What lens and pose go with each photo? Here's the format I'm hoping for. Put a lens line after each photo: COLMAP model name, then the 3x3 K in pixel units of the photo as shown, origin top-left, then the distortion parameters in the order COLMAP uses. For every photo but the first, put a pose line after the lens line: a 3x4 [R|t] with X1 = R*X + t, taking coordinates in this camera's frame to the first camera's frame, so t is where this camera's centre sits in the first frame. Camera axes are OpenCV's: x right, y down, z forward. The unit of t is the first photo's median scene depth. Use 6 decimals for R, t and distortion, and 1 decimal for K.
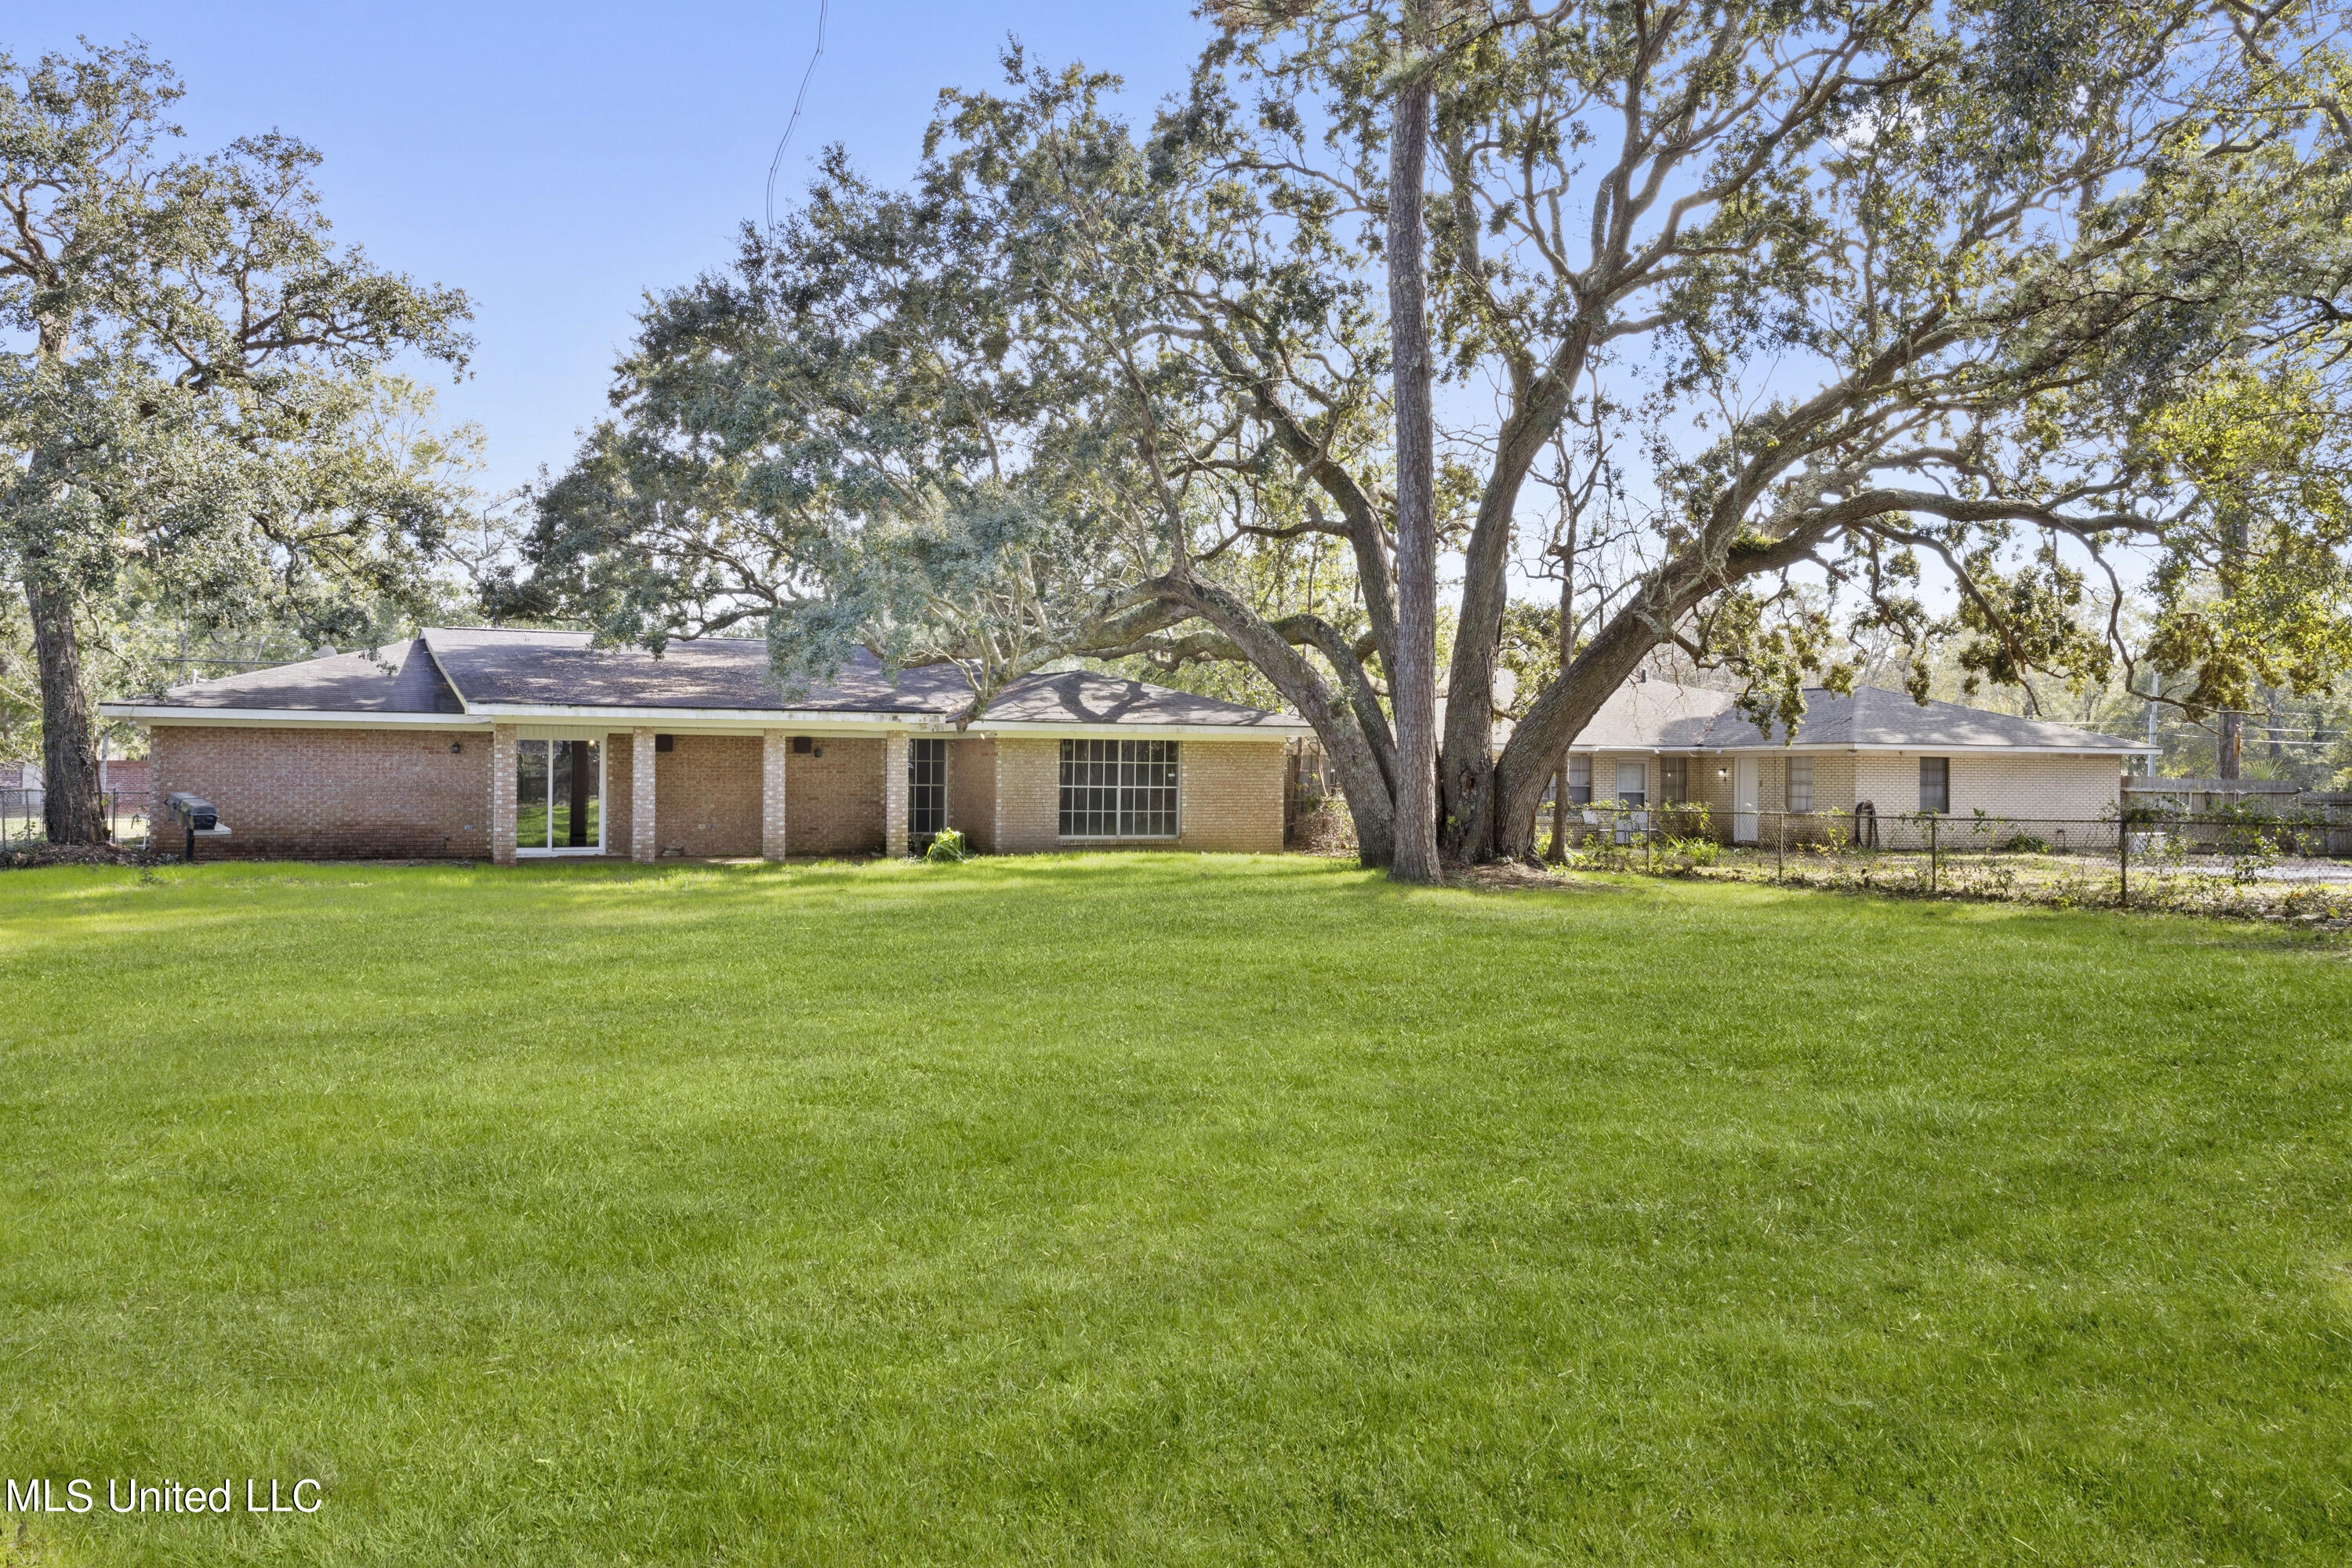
lens RADIAL K [[1976.9, 0, 1177.5], [0, 1976.9, 787.6], [0, 0, 1]] dist [0.001942, 0.000313]
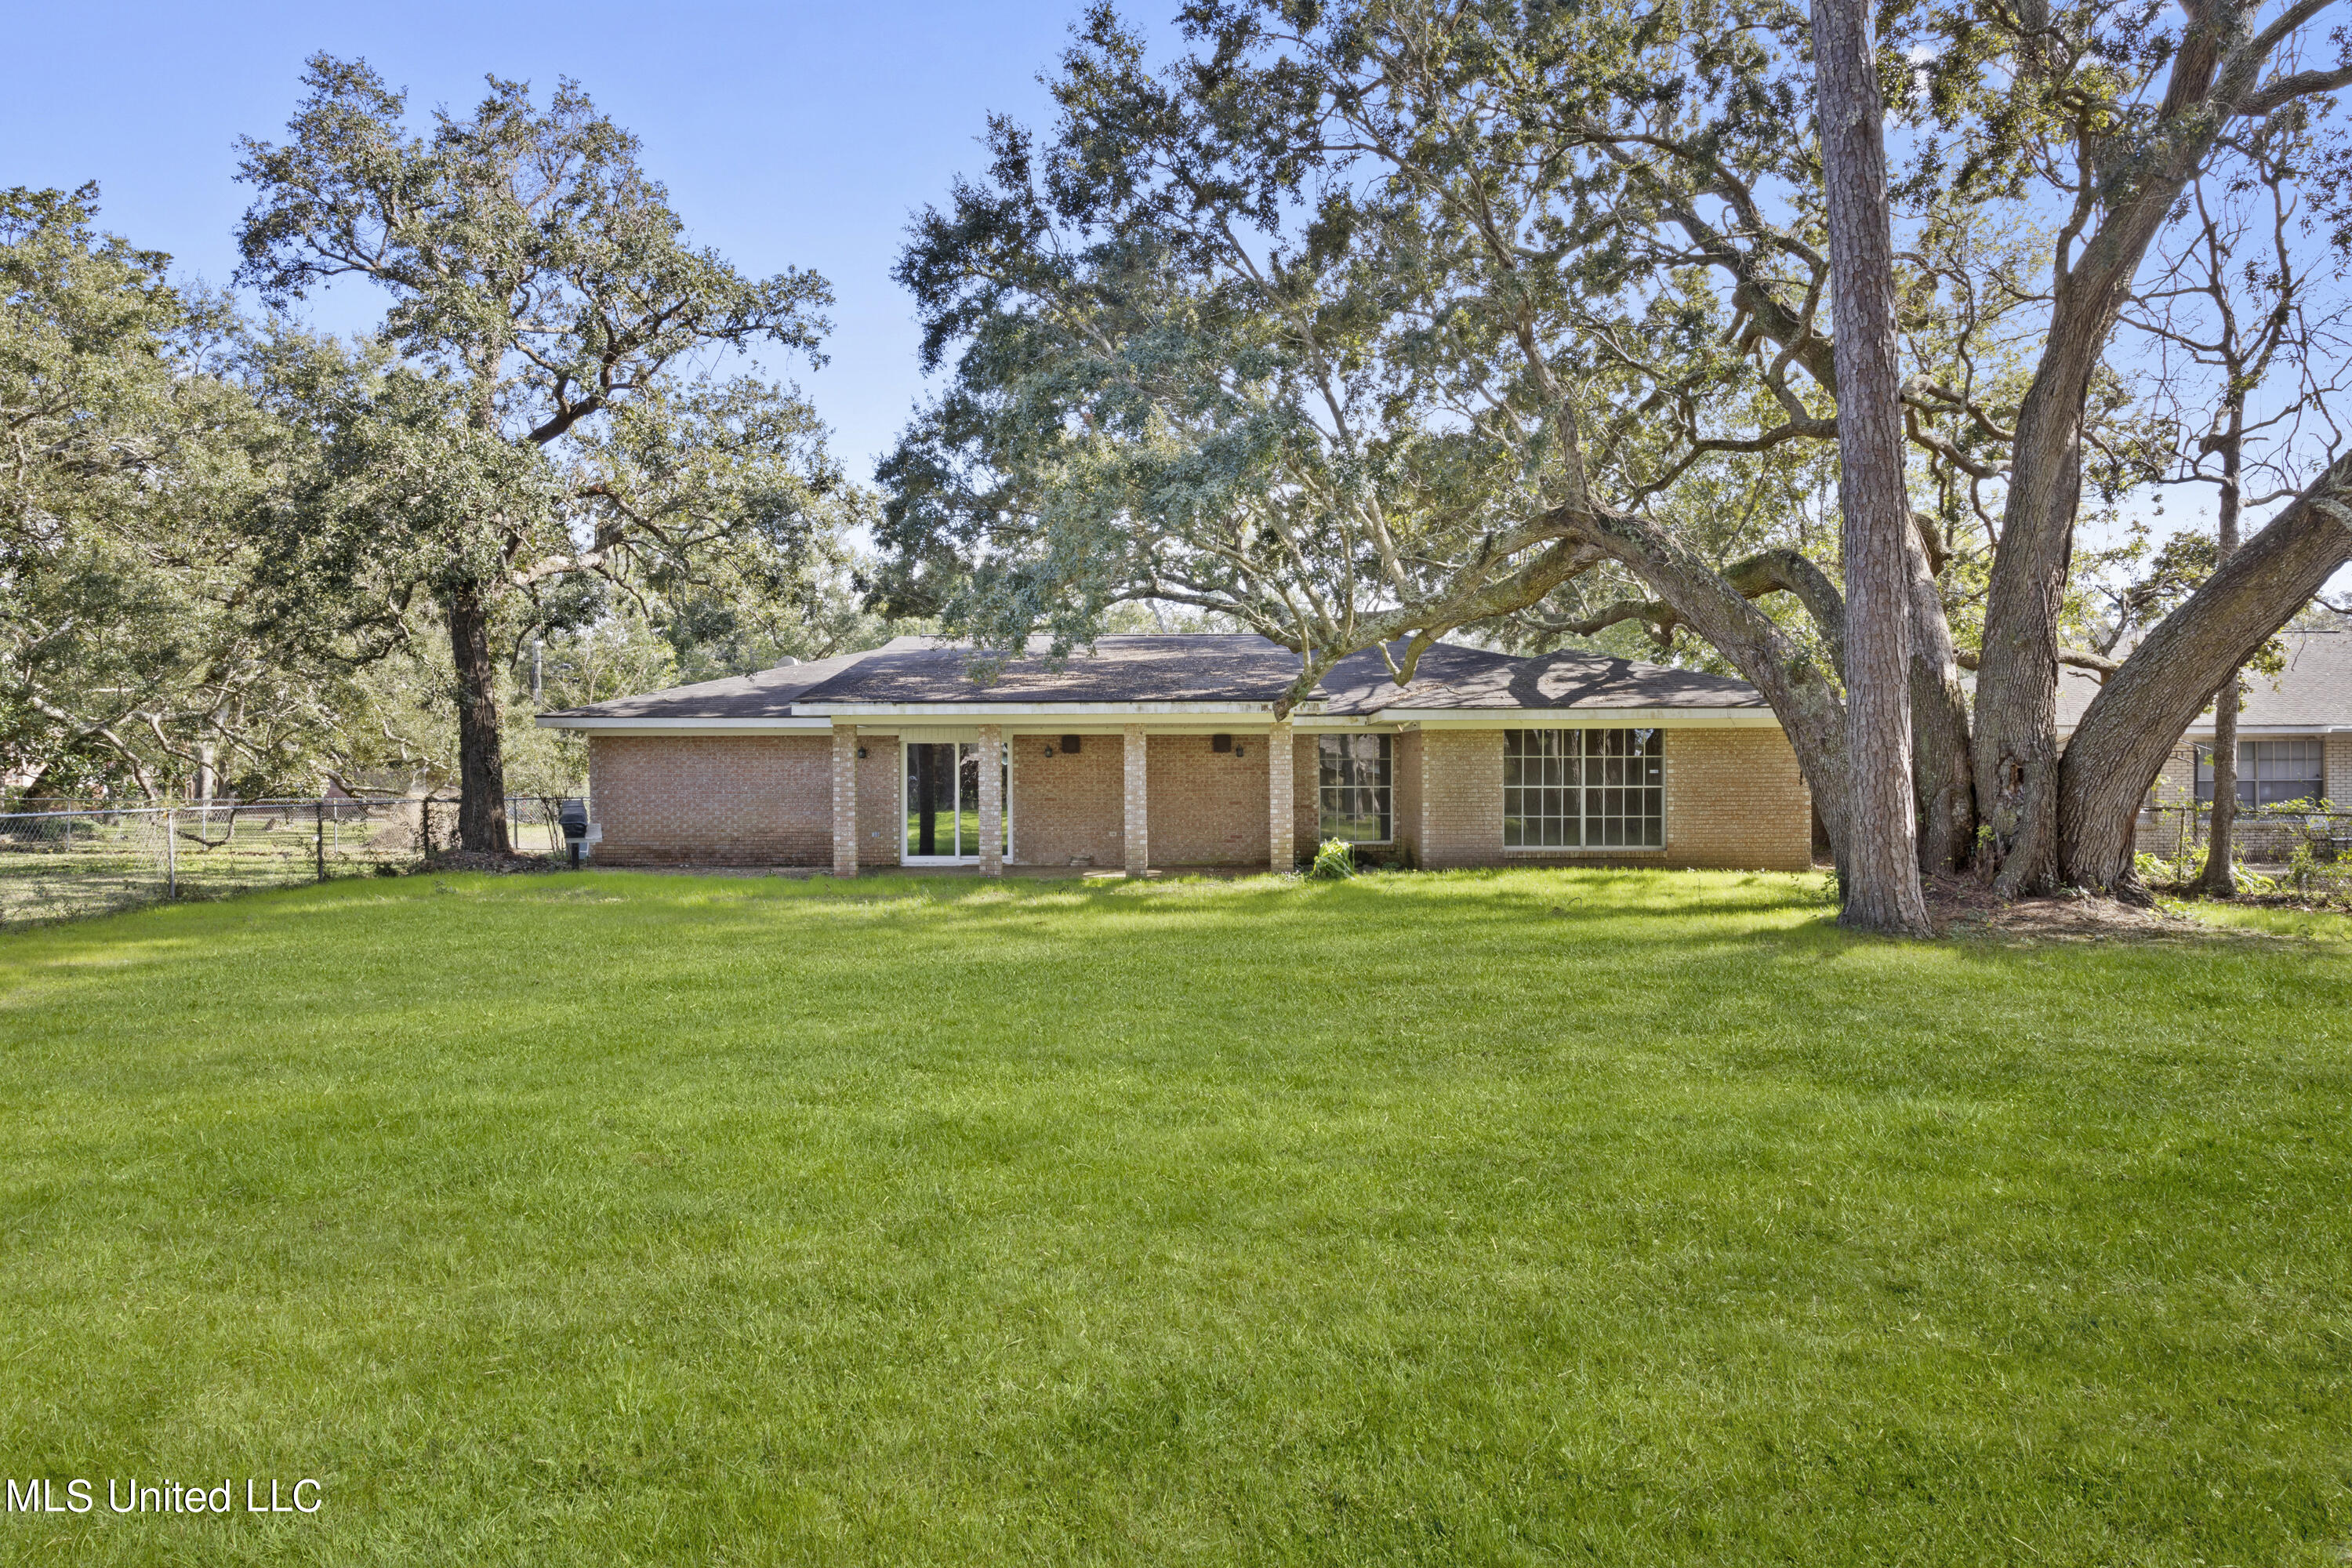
lens RADIAL K [[1626.0, 0, 1172.9], [0, 1626.0, 777.7], [0, 0, 1]] dist [-0.000845, 0.005093]
pose [[0.898522, -0.012053, -0.438764, 0.123435], [0.009306, 0.999921, -0.008411, 0.000014], [0.438831, 0.003474, 0.898563, 0.352517]]
